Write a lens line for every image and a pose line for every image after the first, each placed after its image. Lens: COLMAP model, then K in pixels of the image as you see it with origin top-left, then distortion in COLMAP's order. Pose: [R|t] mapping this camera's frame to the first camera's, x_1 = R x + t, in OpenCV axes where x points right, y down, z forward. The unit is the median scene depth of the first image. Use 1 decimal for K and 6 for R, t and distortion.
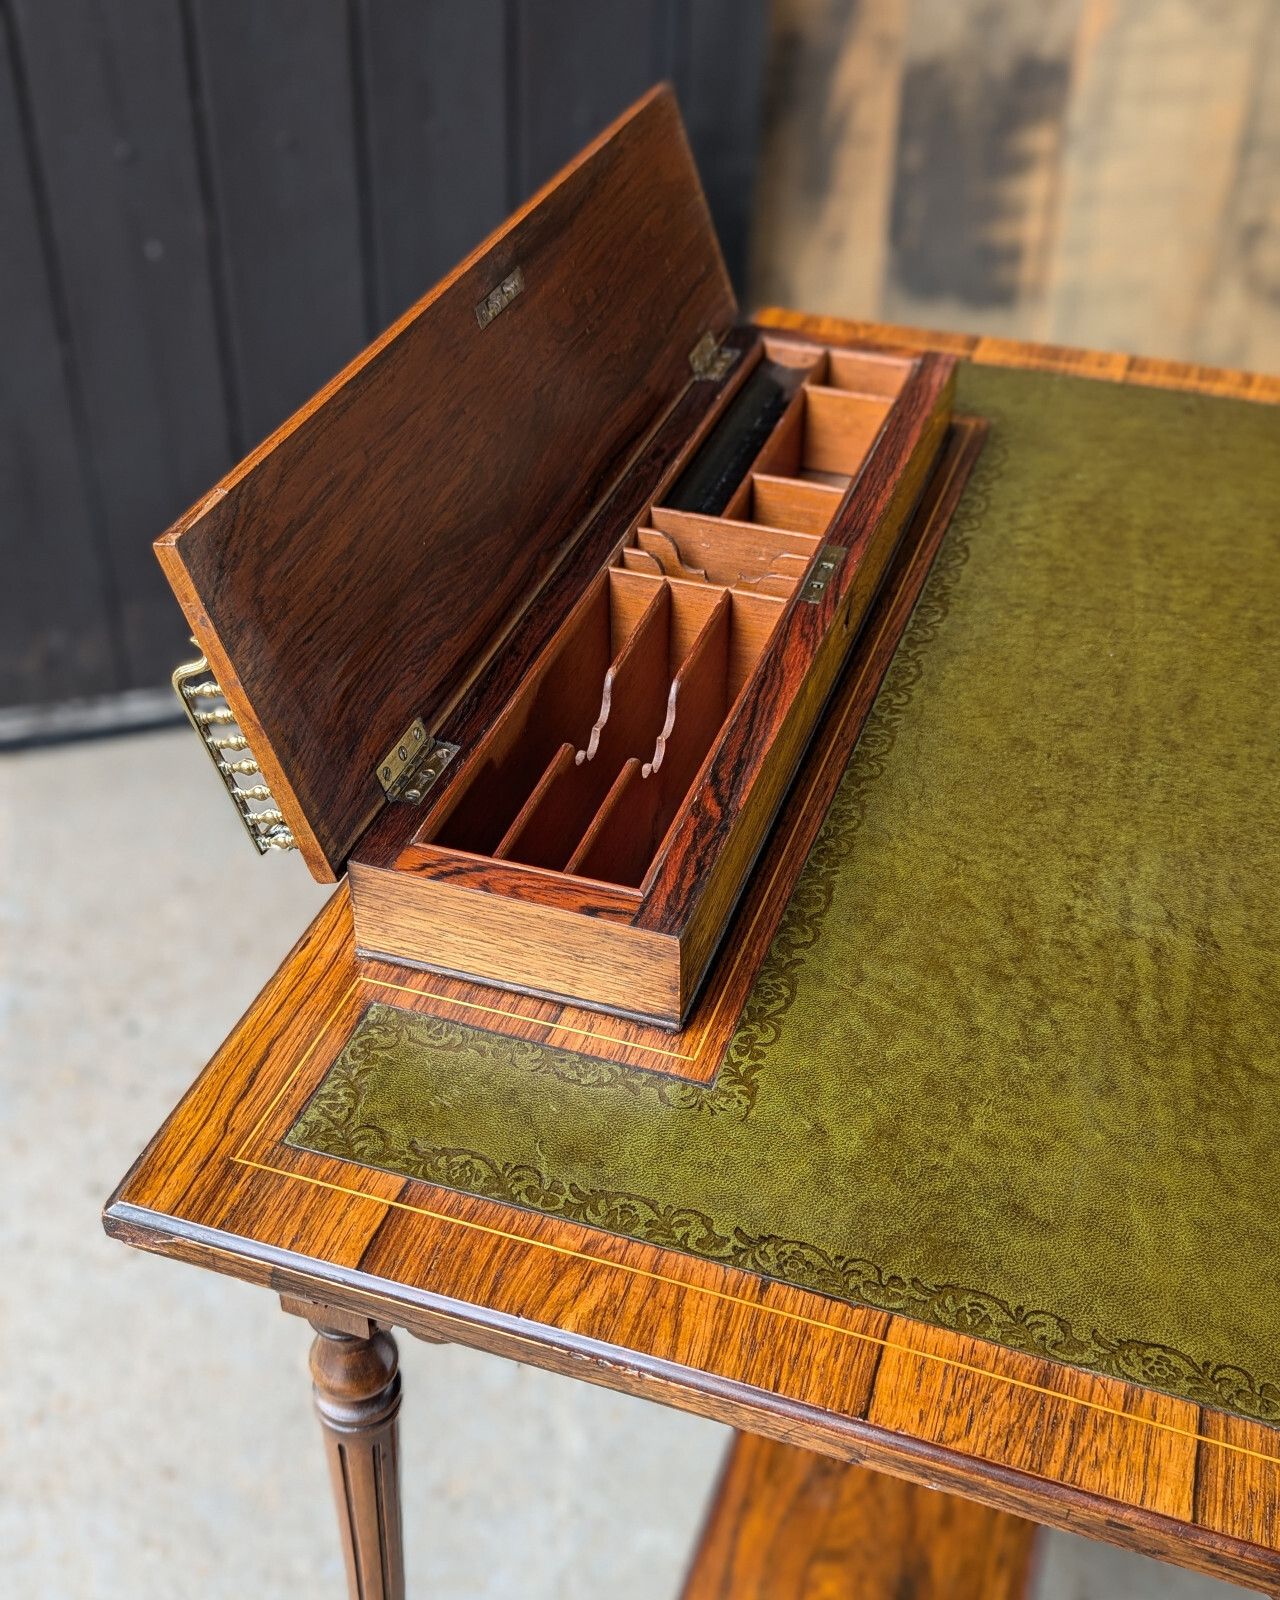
lens RADIAL K [[1781.1, 0, 643.0], [0, 1781.1, 831.7], [0, 0, 1]] dist [0.105434, -0.212623]
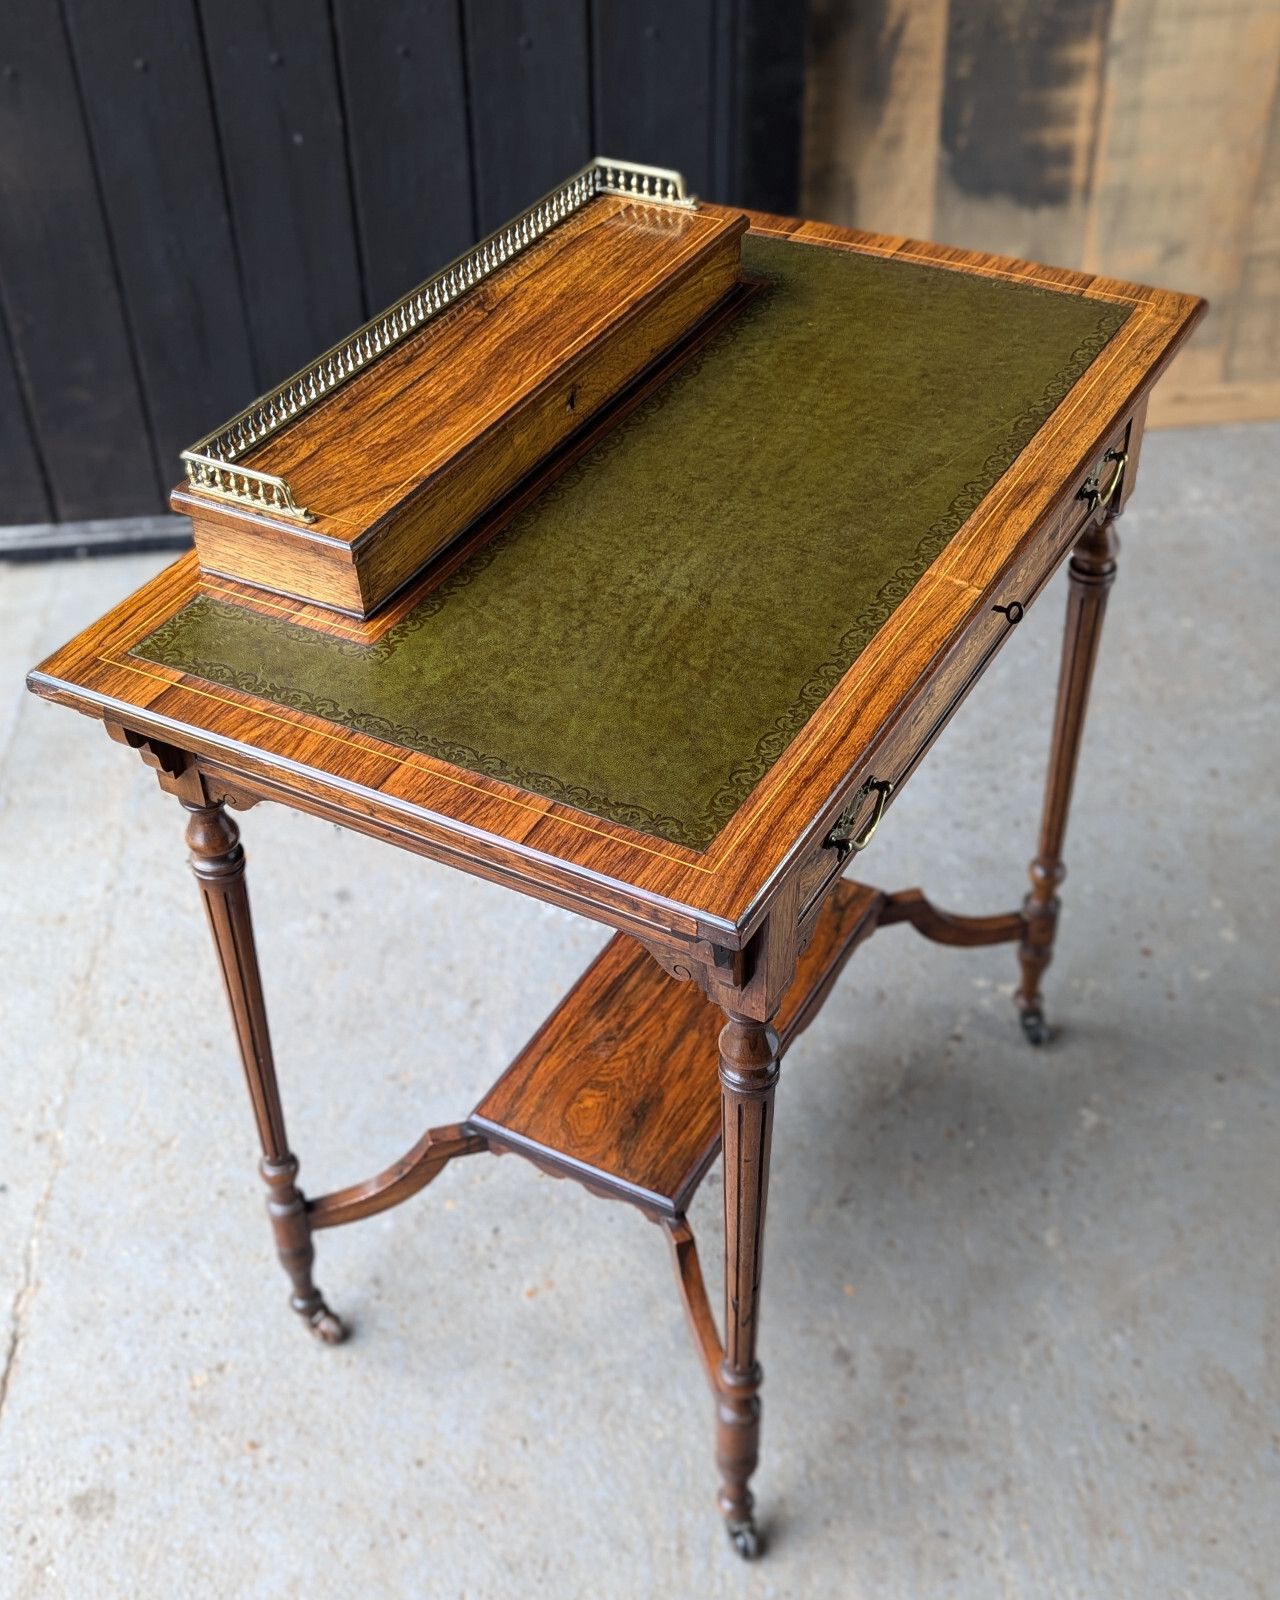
lens RADIAL K [[1888.3, 0, 635.8], [0, 1888.3, 878.4], [0, 0, 1]] dist [0.113657, -0.193291]
pose [[0.980683, 0.087857, -0.174765, 0.606242], [-0.077797, 0.994938, 0.063614, 0.218934], [0.179469, -0.048789, 0.982553, -0.742422]]
